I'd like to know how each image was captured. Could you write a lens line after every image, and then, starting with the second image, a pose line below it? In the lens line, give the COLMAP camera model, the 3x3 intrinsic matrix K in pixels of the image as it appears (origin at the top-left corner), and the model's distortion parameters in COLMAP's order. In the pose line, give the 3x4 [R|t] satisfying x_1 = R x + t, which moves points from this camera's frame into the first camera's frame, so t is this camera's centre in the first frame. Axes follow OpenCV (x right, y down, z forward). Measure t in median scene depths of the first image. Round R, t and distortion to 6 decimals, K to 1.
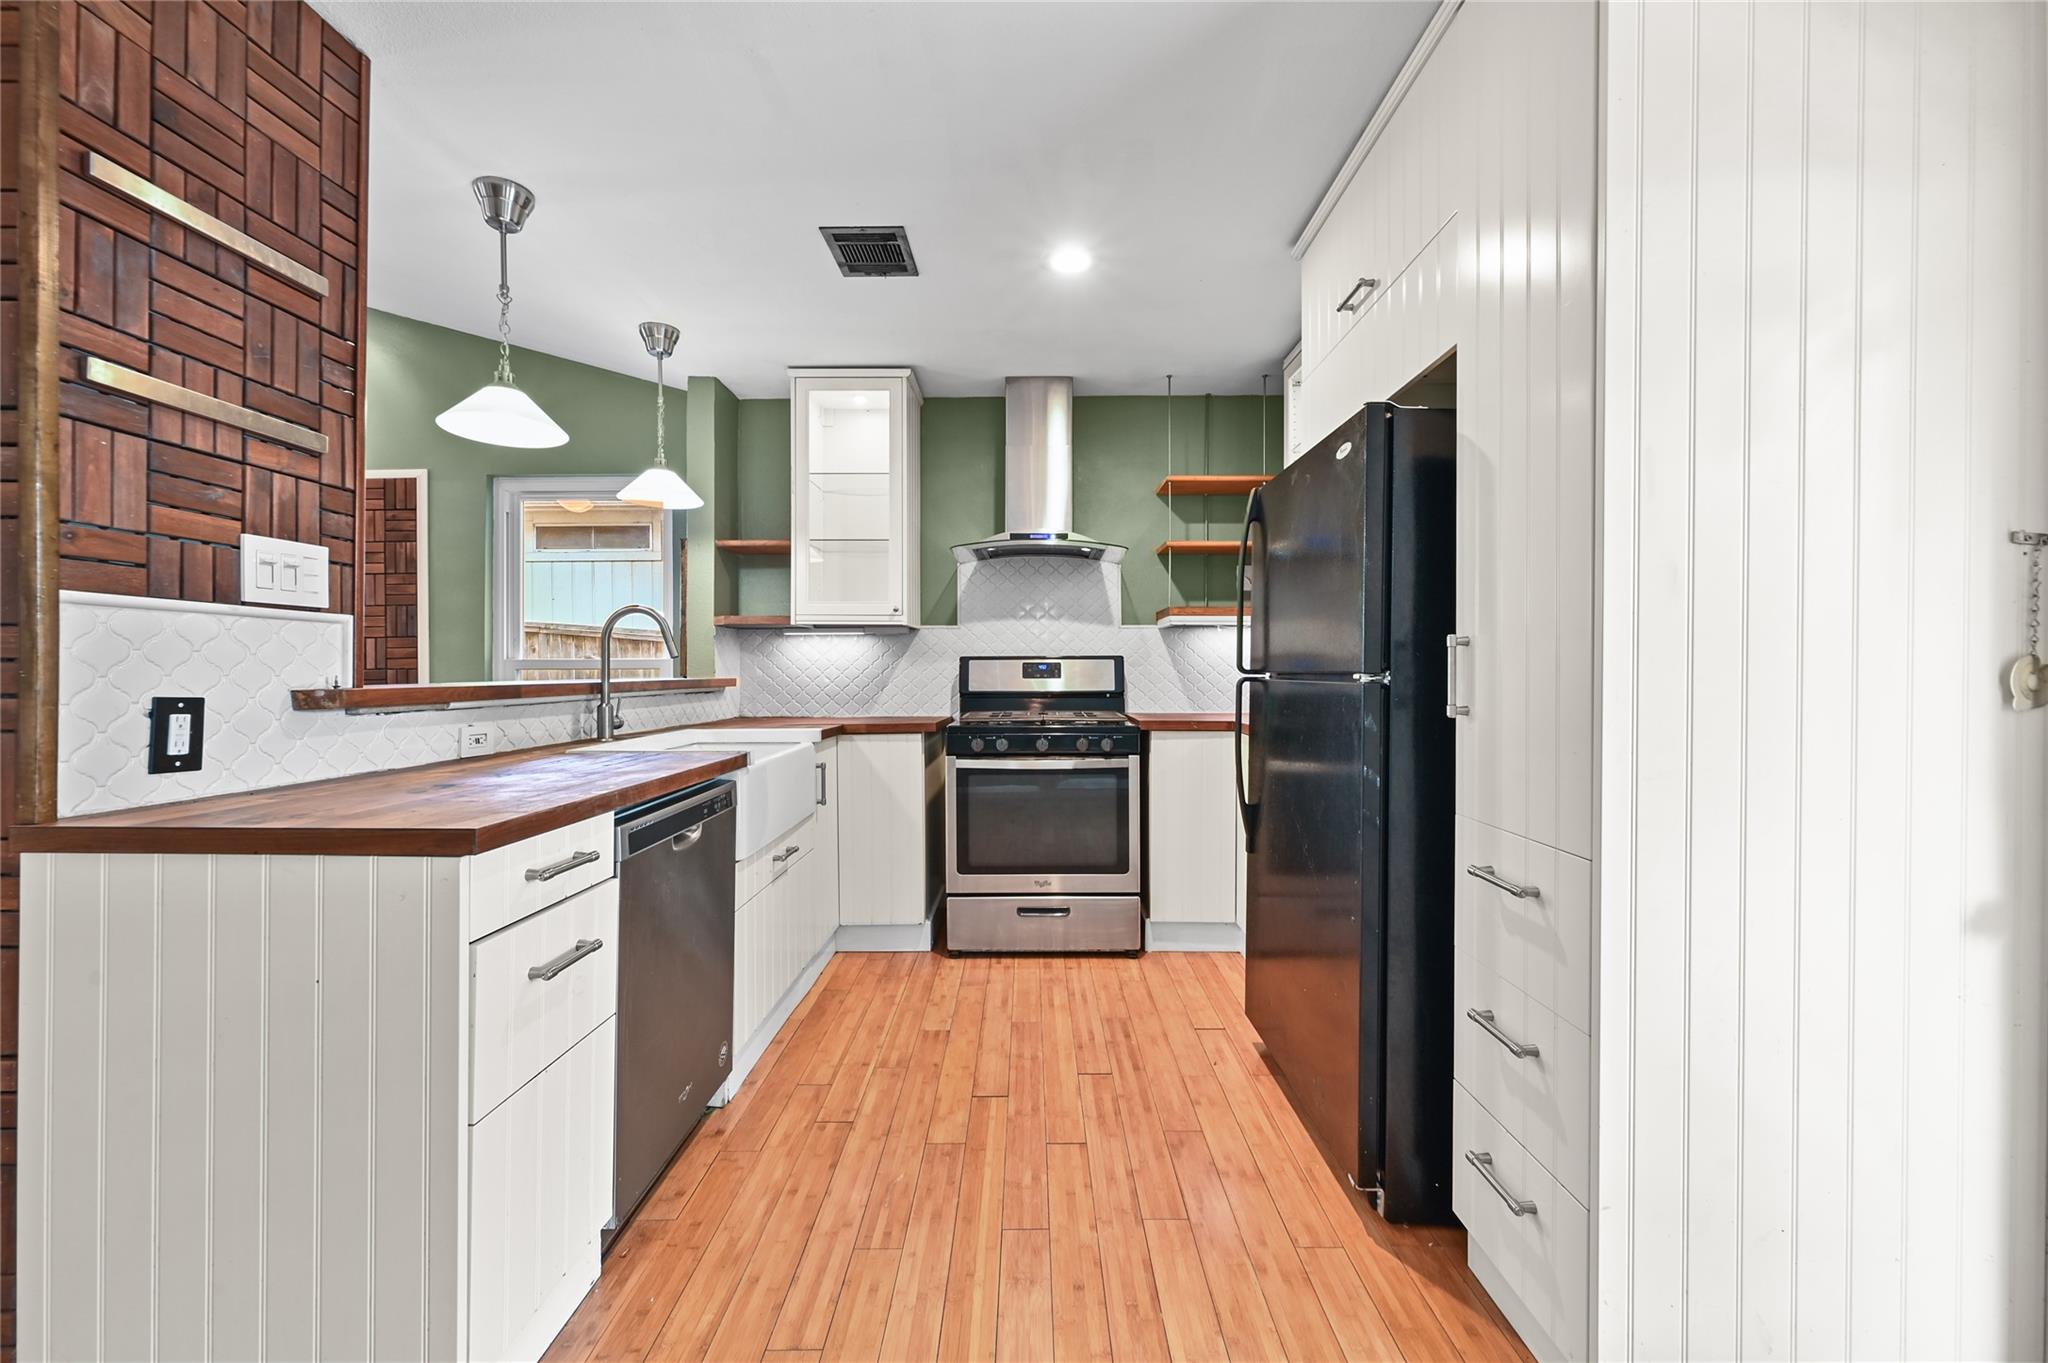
lens RADIAL K [[813.6, 0, 1032.5], [0, 813.6, 666.1], [0, 0, 1]] dist [0.001275, -0.000305]
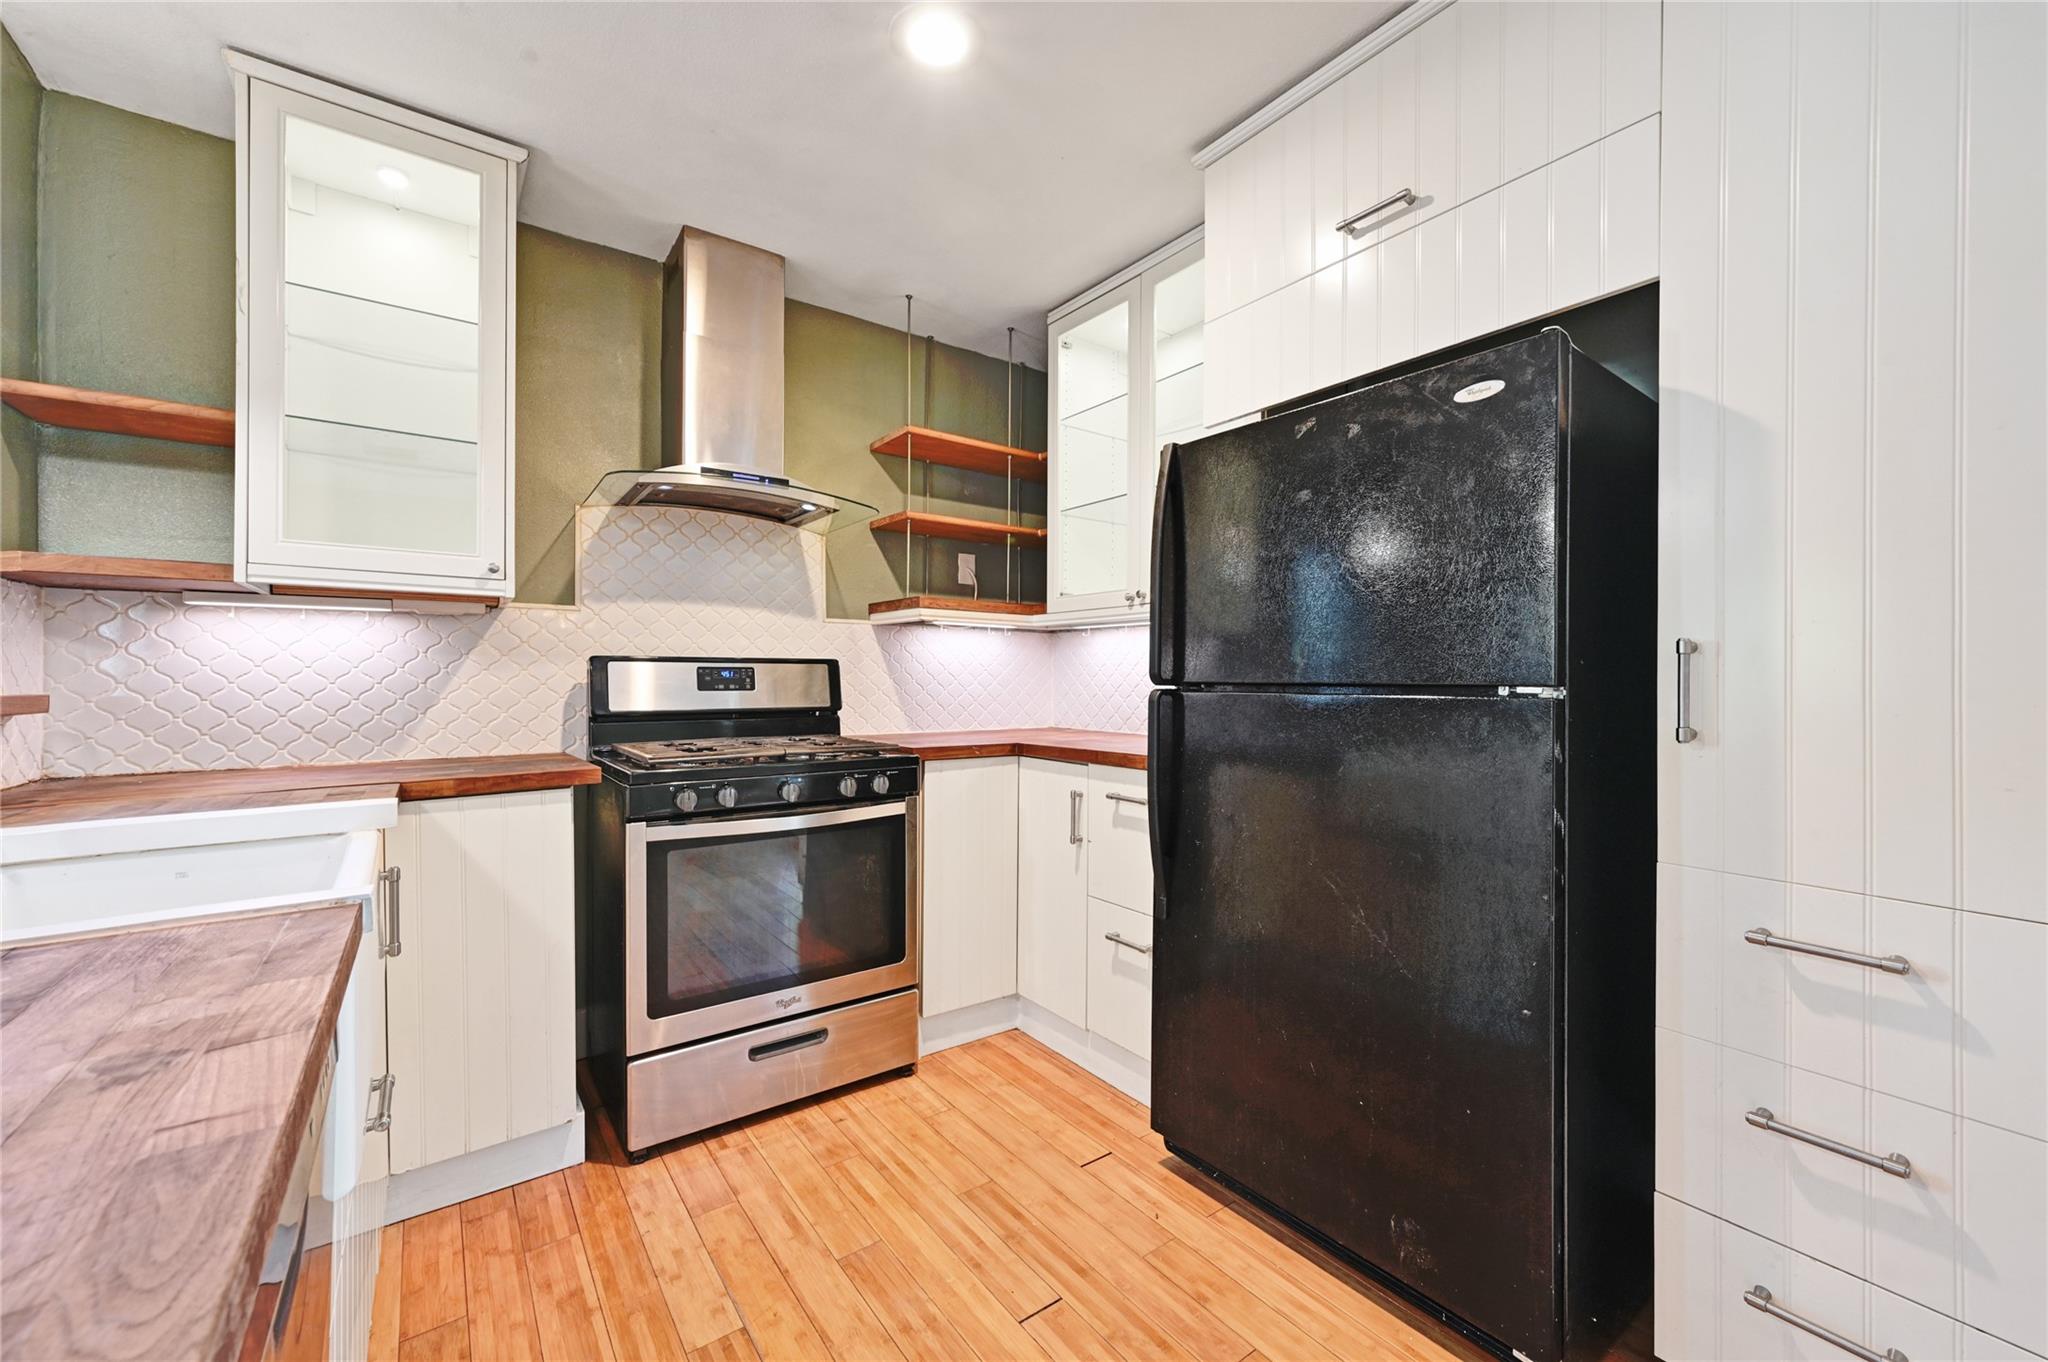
lens RADIAL K [[813.6, 0, 1036.2], [0, 813.6, 678.6], [0, 0, 1]] dist [0.001275, -0.000305]
pose [[0.798621, 0.003612, 0.601823, -0.230007], [-0.008470, 0.999950, 0.005238, -0.000604], [-0.601775, -0.009281, 0.798612, 0.361649]]
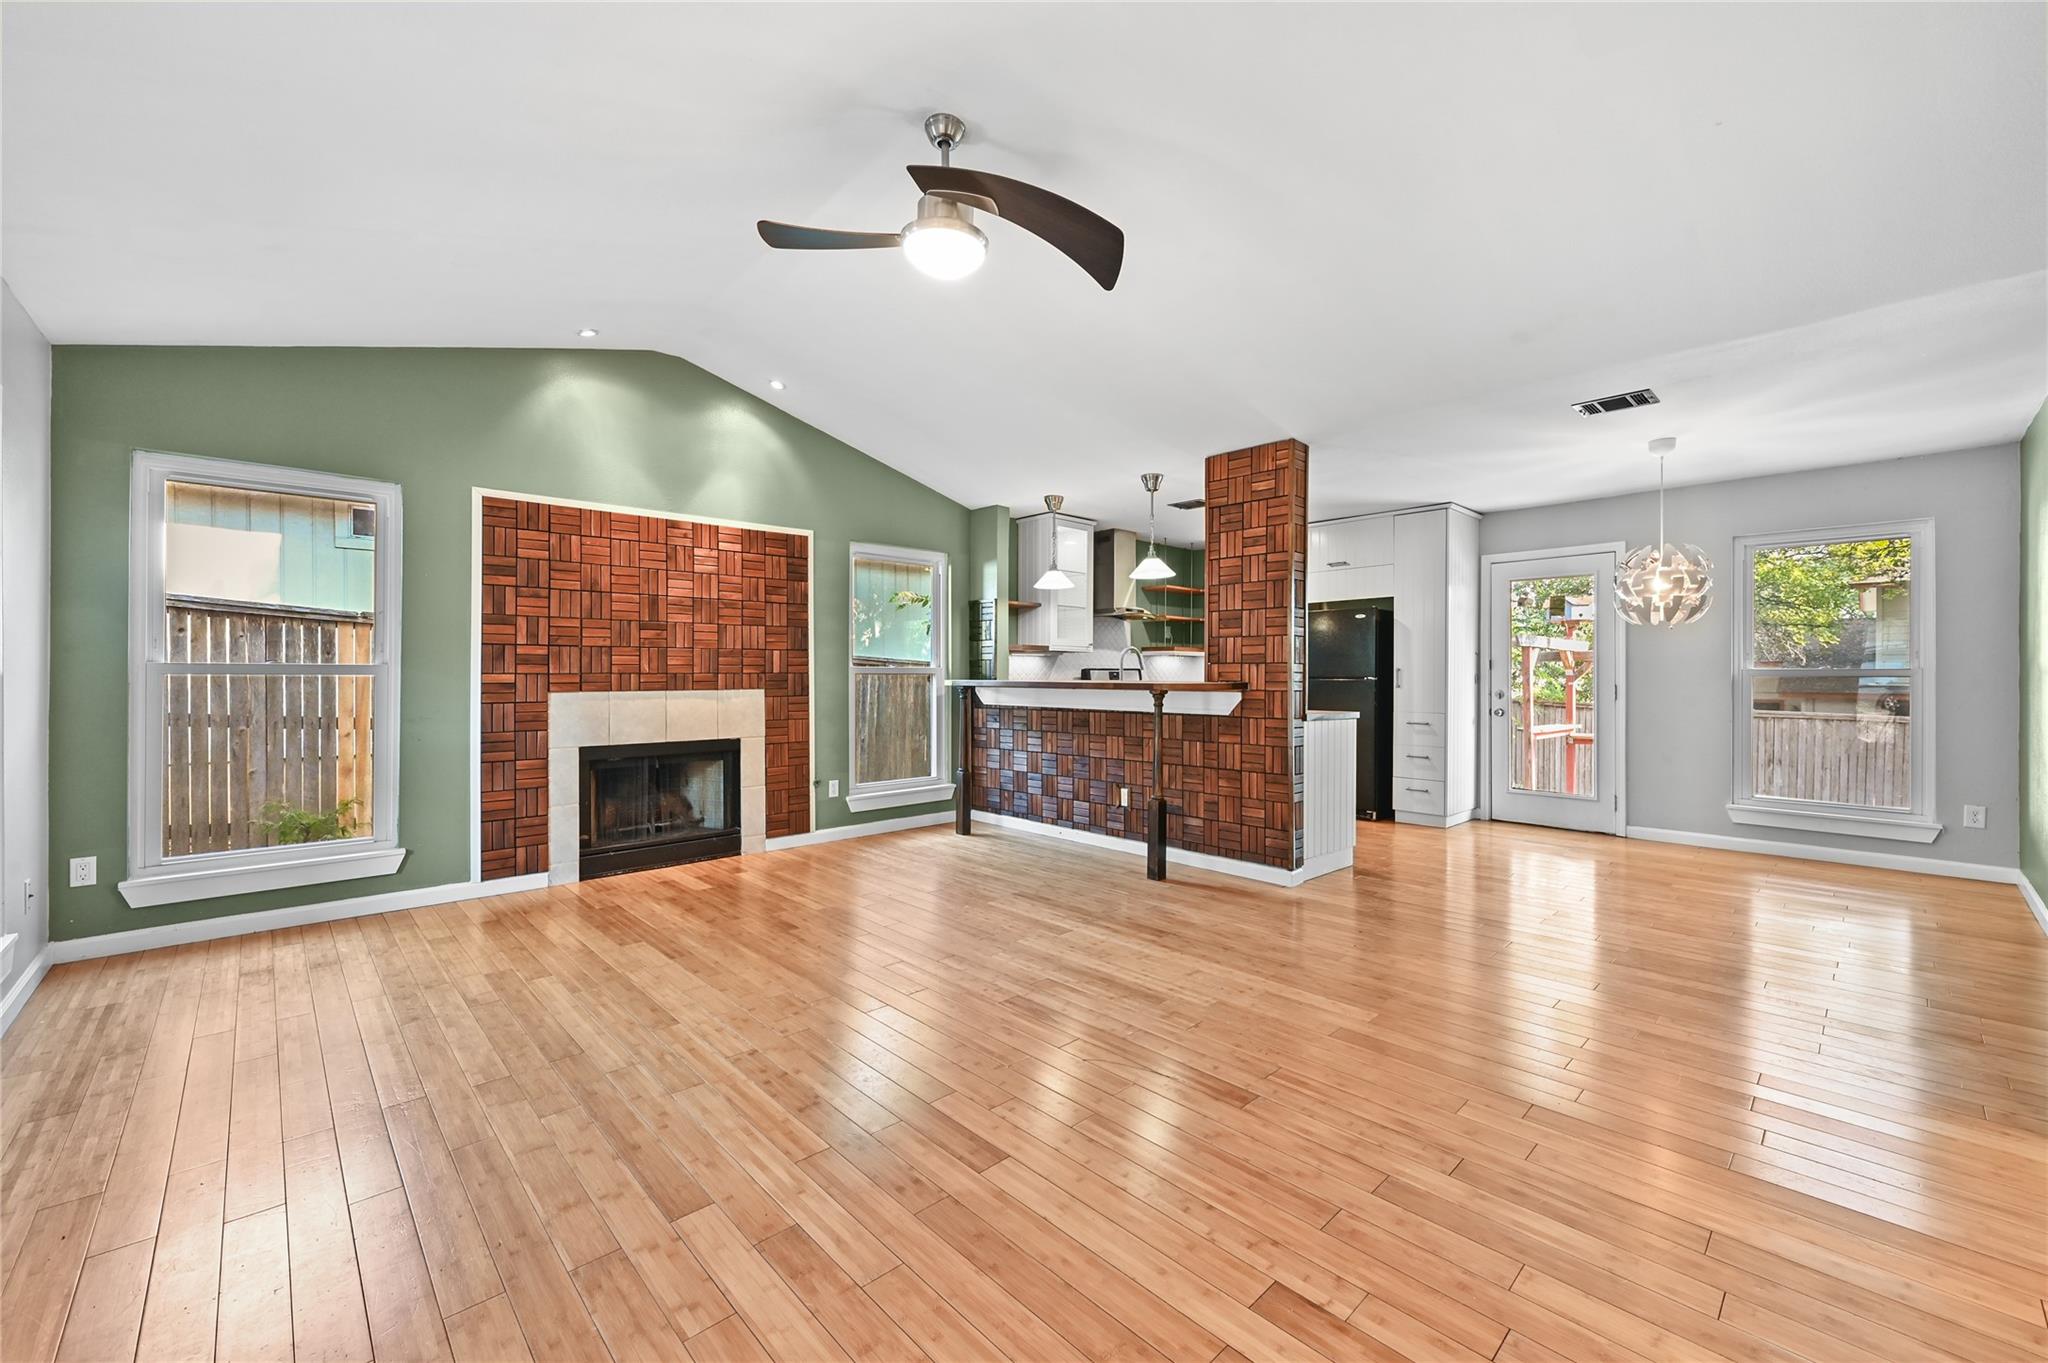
lens RADIAL K [[813.6, 0, 1032.0], [0, 813.6, 683.9], [0, 0, 1]] dist [0.001275, -0.000305]
pose [[0.722316, -0.002070, 0.691560, -1.791167], [-0.008237, 0.999899, 0.011596, 0.003499], [-0.691514, -0.014073, 0.722226, -0.342313]]
